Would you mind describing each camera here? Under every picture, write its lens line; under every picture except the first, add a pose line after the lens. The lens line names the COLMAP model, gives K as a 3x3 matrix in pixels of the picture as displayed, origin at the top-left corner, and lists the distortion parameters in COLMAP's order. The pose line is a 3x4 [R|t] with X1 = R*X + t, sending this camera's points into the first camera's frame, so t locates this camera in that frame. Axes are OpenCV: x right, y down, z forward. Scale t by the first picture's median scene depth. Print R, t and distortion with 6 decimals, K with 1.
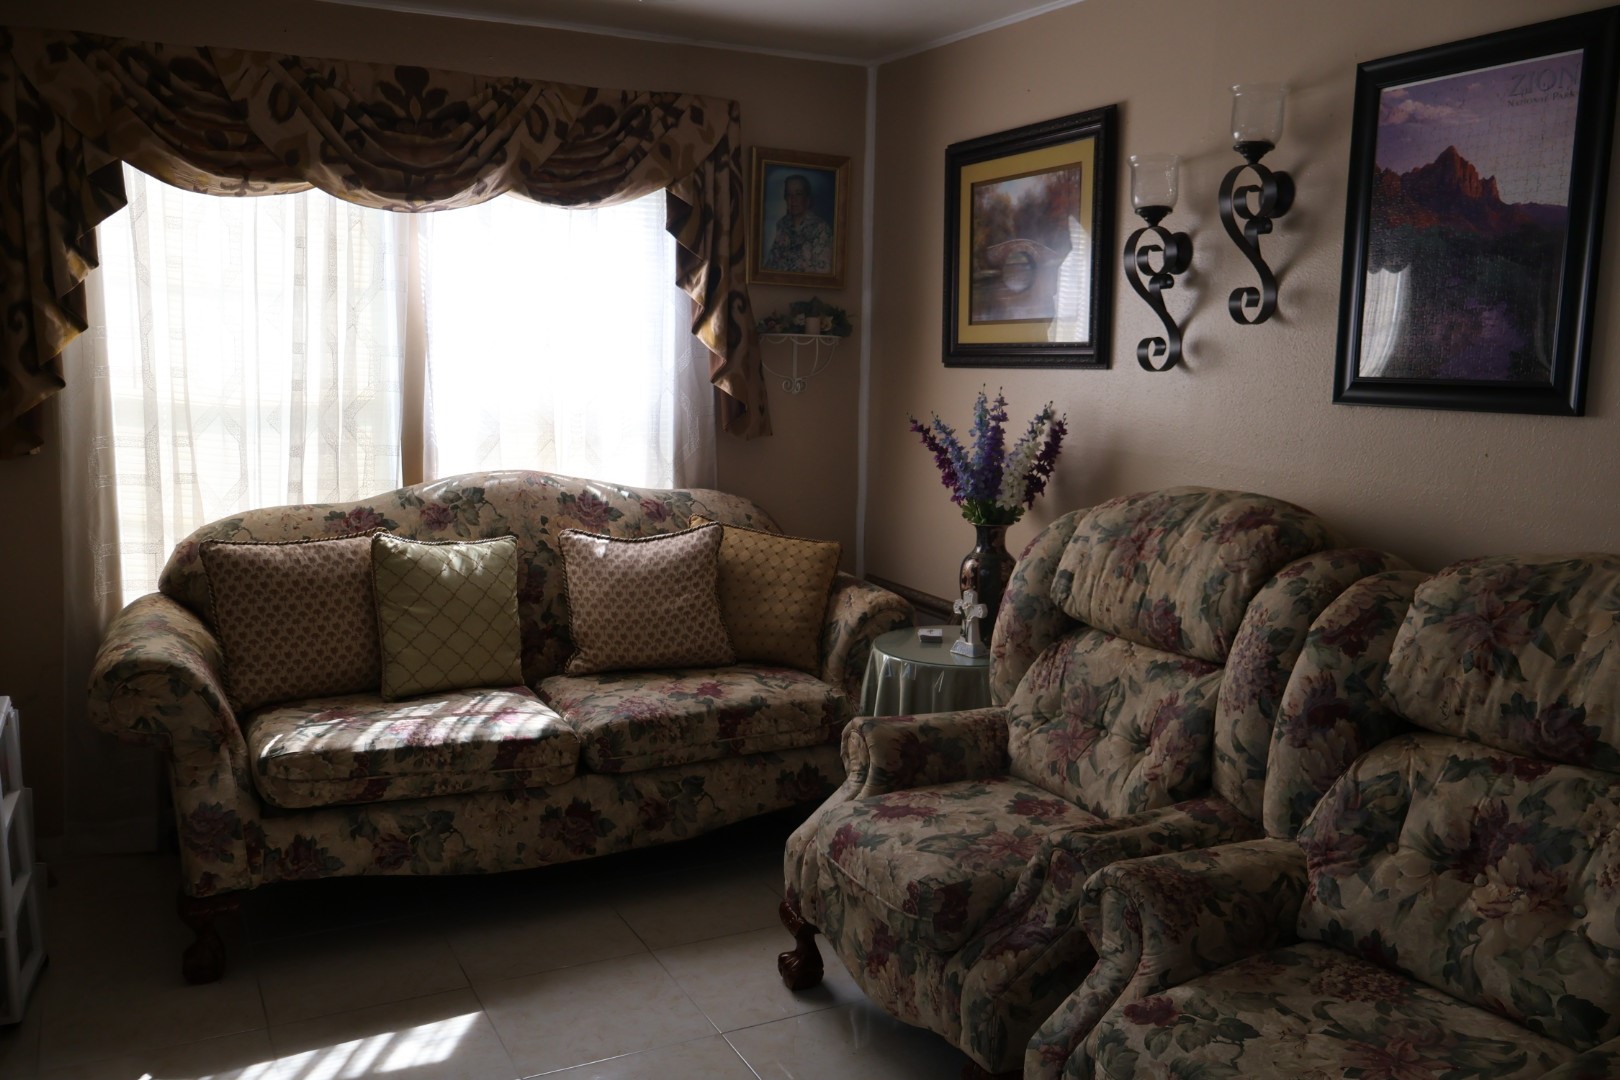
lens RADIAL K [[1354.4, 0, 811.7], [0, 1354.4, 536.8], [0, 0, 1]] dist [-0.006586, 0.009500]
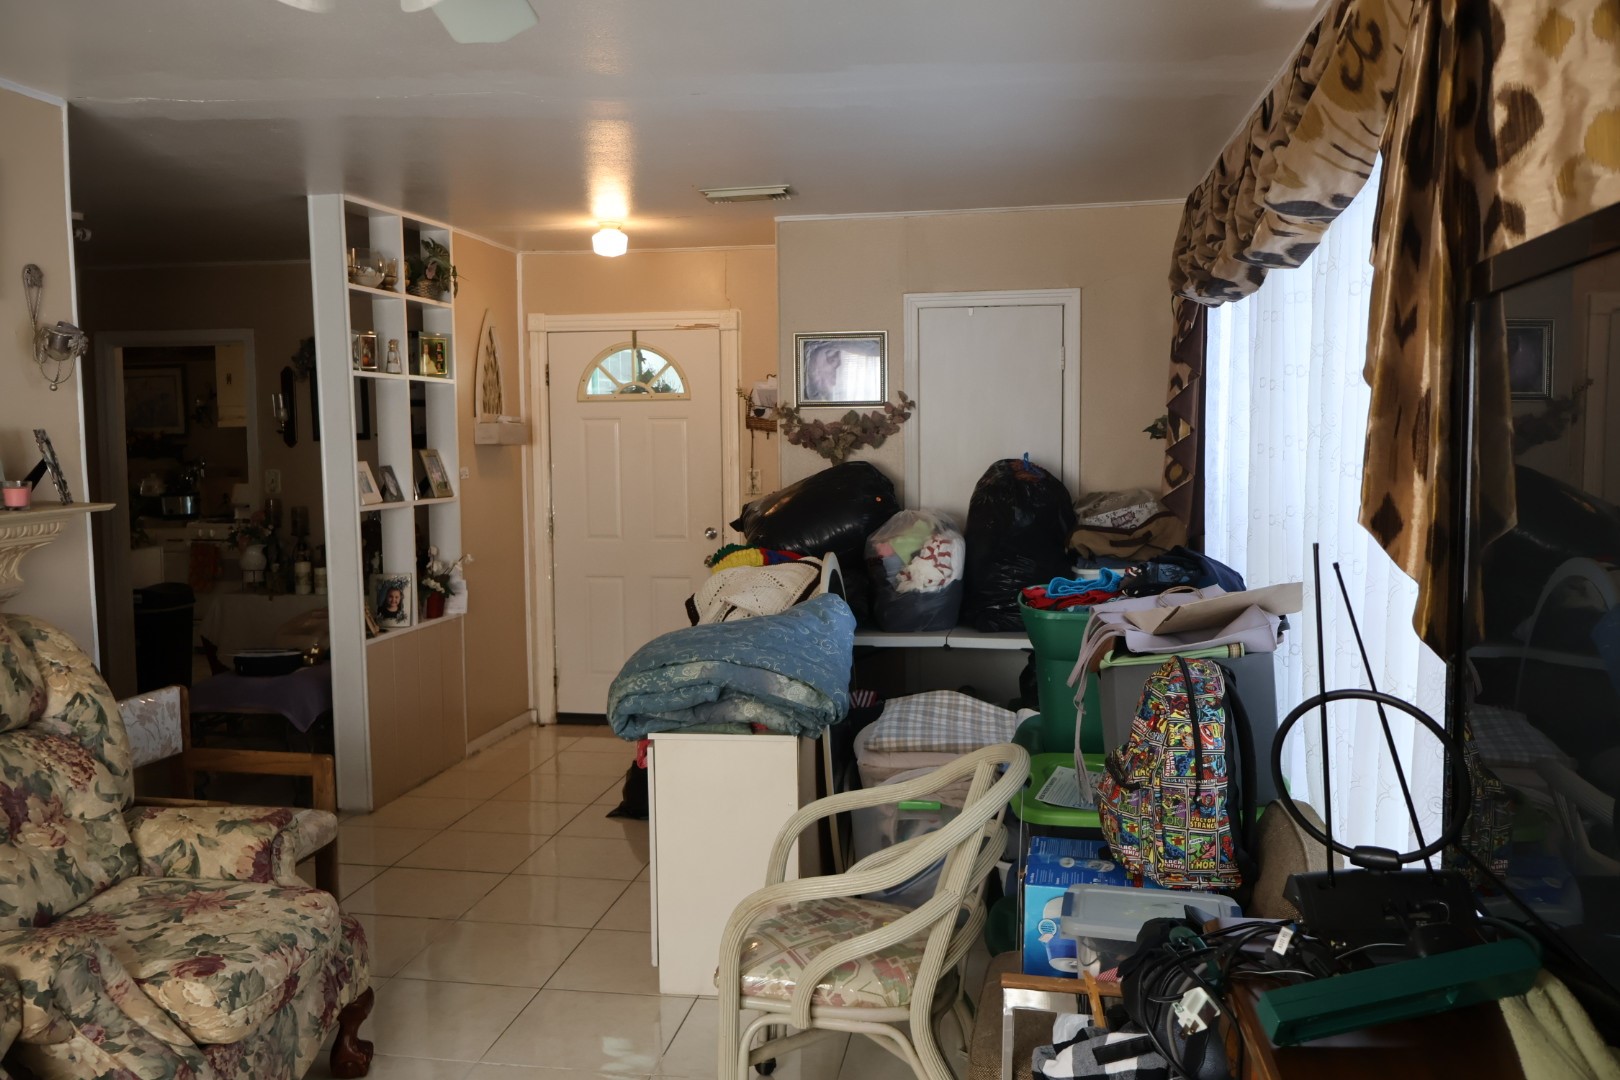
lens RADIAL K [[1354.4, 0, 809.1], [0, 1354.4, 539.5], [0, 0, 1]] dist [-0.006586, 0.009500]
pose [[-0.800821, -0.057348, 0.596152, -0.682455], [0.079337, 0.976474, 0.200508, -0.179708], [-0.593626, 0.207868, -0.777431, 1.145196]]
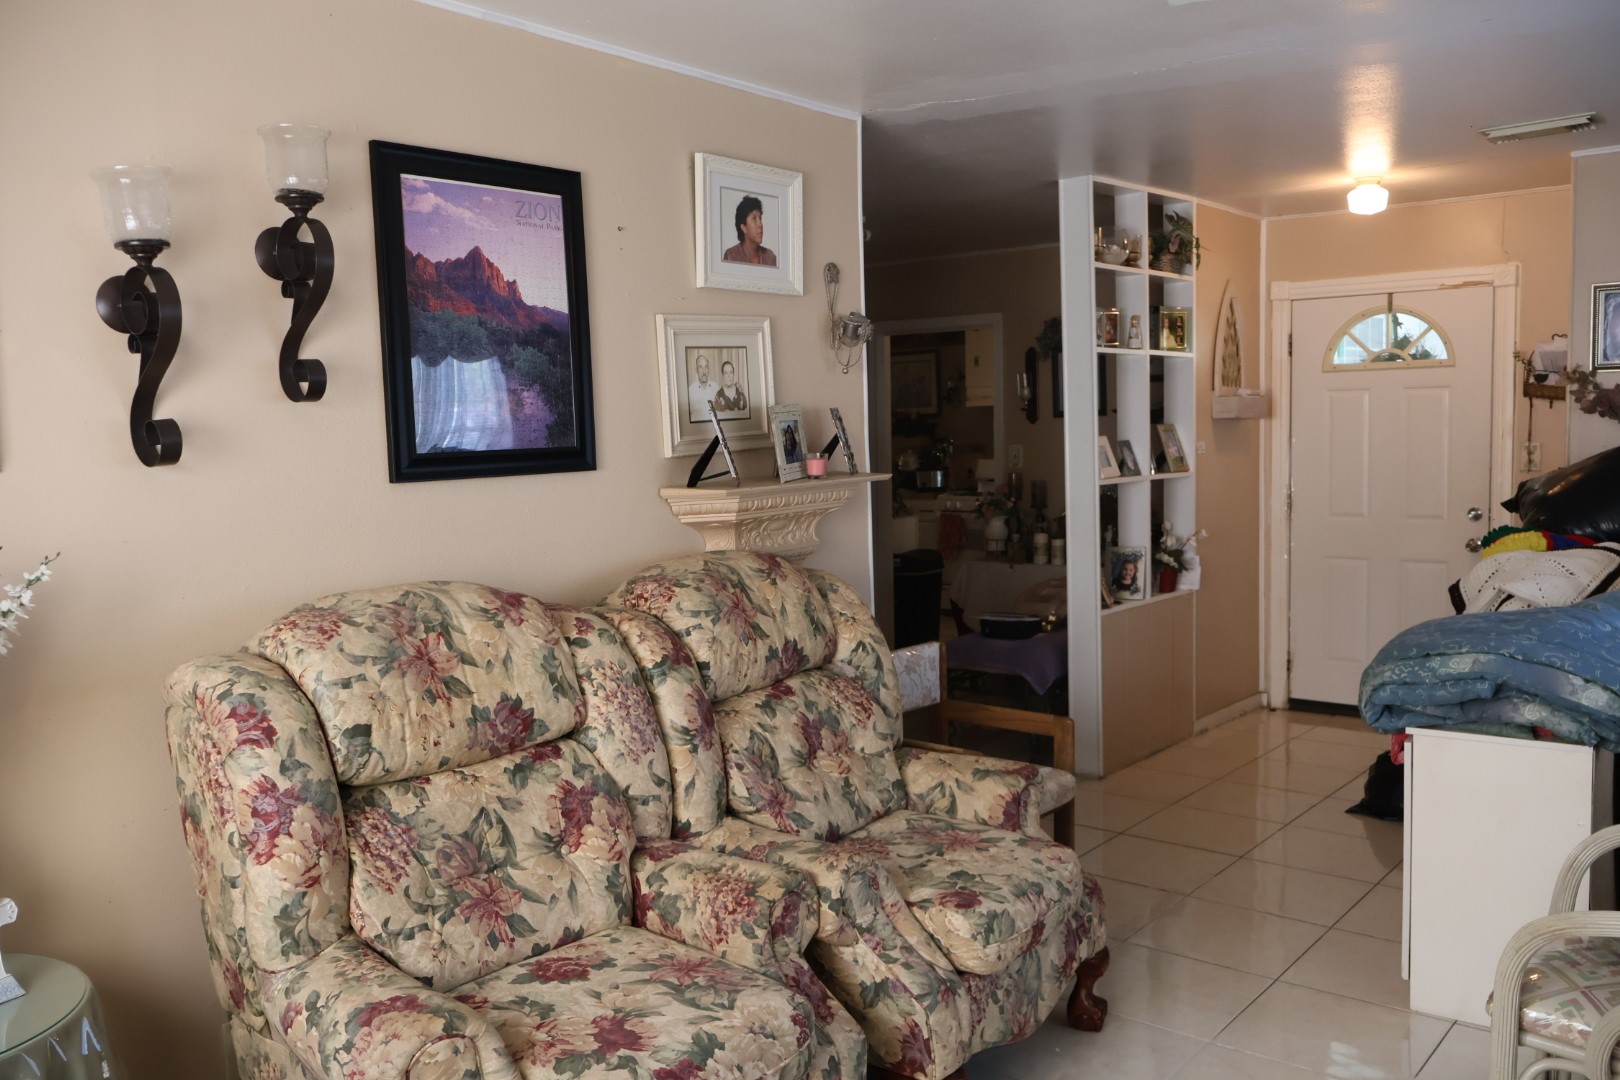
lens RADIAL K [[1354.4, 0, 813.2], [0, 1354.4, 543.4], [0, 0, 1]] dist [-0.006586, 0.009500]
pose [[-0.401254, -0.089437, 0.911590, -0.662454], [0.145411, 0.976381, 0.159799, -0.176421], [-0.904351, 0.196675, -0.378772, 1.160753]]
